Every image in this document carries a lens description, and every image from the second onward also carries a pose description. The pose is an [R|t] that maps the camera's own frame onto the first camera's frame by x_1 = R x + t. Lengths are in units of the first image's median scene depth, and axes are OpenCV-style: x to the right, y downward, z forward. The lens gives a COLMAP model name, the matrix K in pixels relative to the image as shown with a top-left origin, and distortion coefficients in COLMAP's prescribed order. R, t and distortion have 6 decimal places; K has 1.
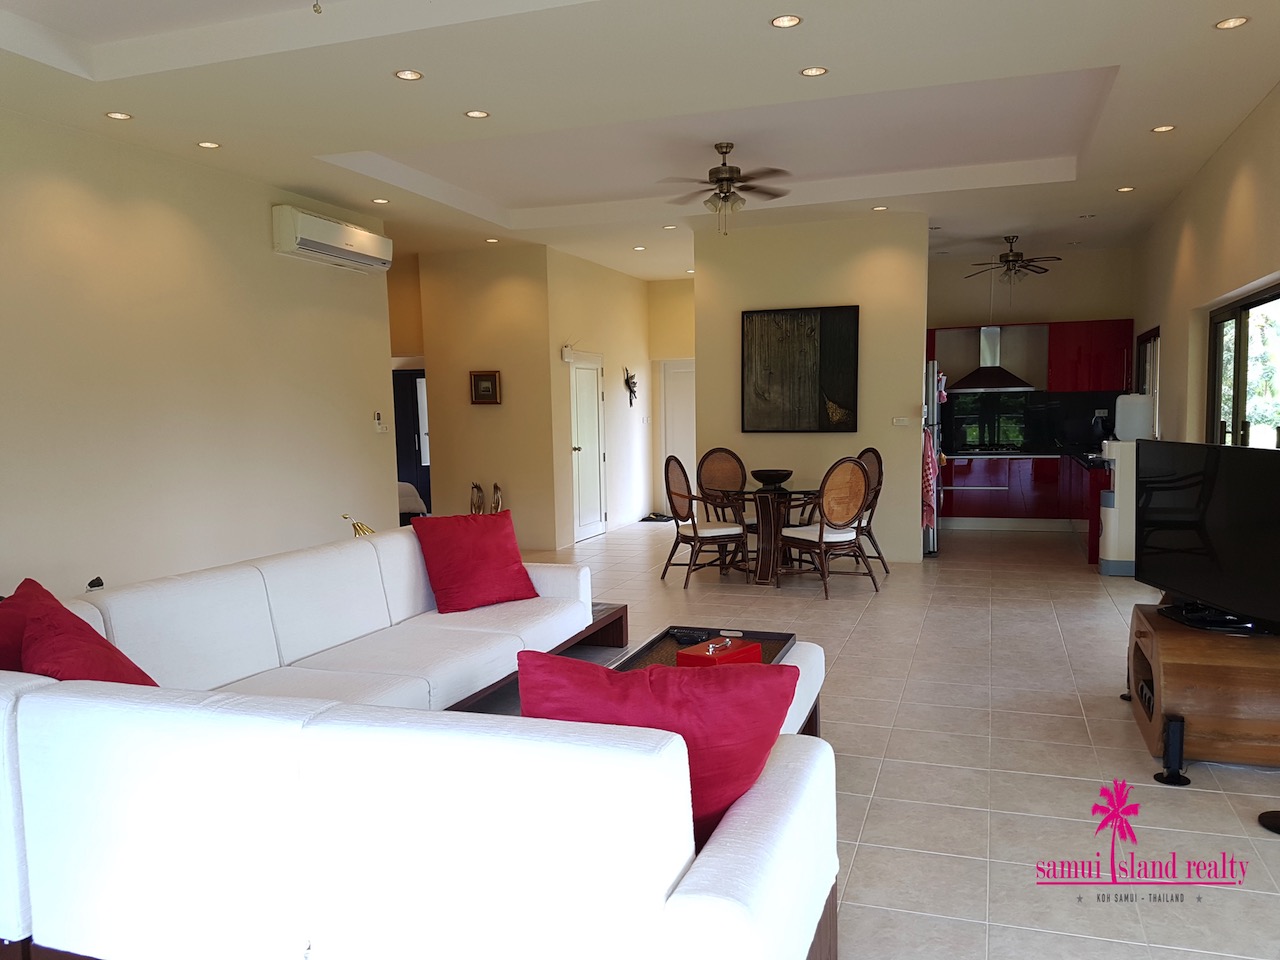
lens RADIAL K [[992.8, 0, 644.2], [0, 992.8, 485.6], [0, 0, 1]] dist [0.283930, -0.534840]
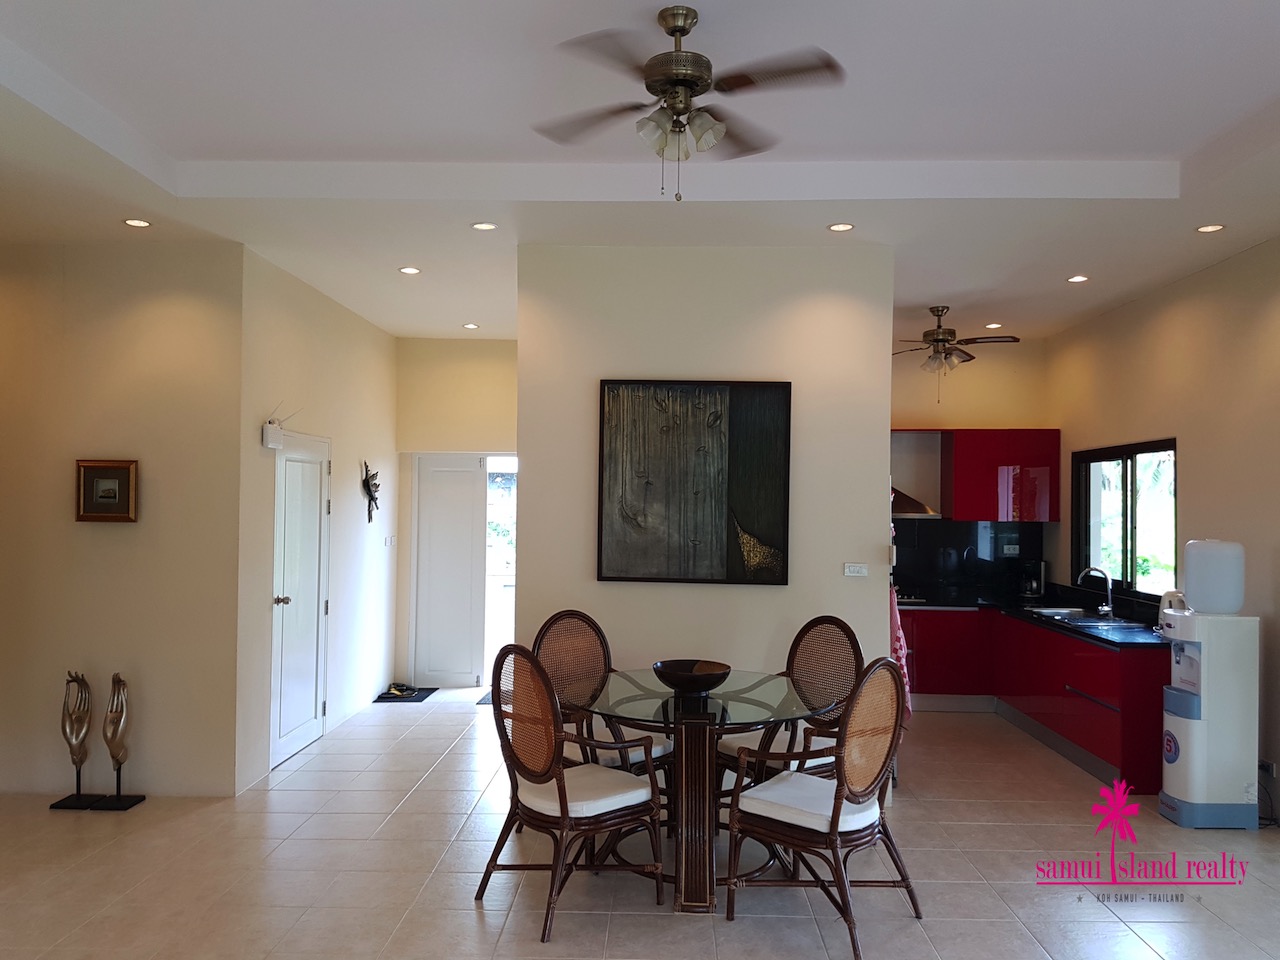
lens RADIAL K [[992.8, 0, 644.2], [0, 992.8, 485.6], [0, 0, 1]] dist [0.283930, -0.534840]
pose [[0.952970, 0.031208, 0.301453, -0.056100], [-0.001789, 0.995246, -0.097376, -0.052618], [-0.303059, 0.092257, 0.948496, 0.433133]]
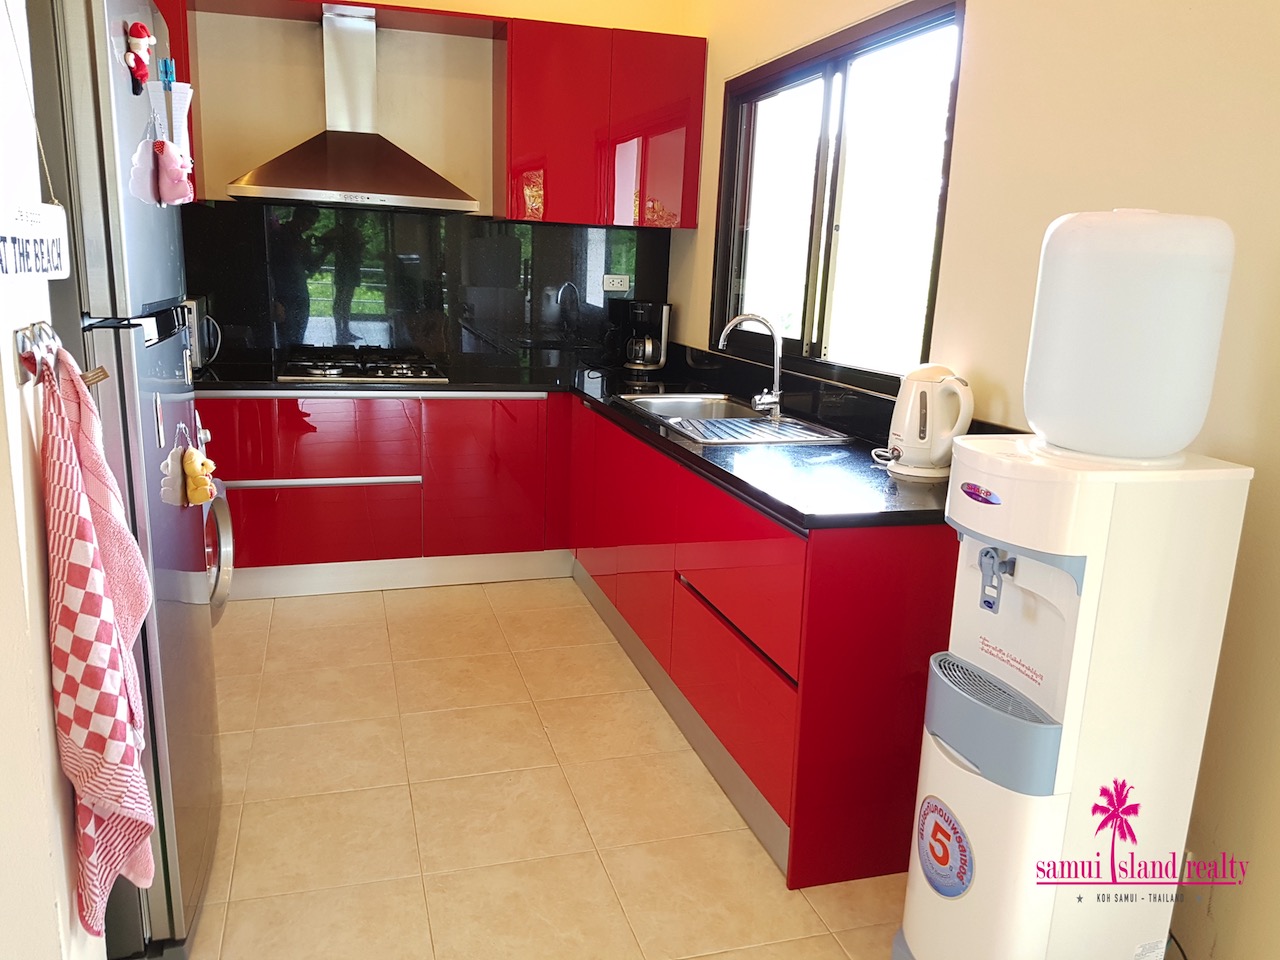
lens RADIAL K [[992.8, 0, 644.2], [0, 992.8, 485.6], [0, 0, 1]] dist [0.283930, -0.534840]
pose [[0.810624, -0.081435, 0.579877, 0.251344], [-0.003953, 0.989499, 0.144487, -0.057825], [-0.585553, -0.119417, 0.801790, 0.790179]]
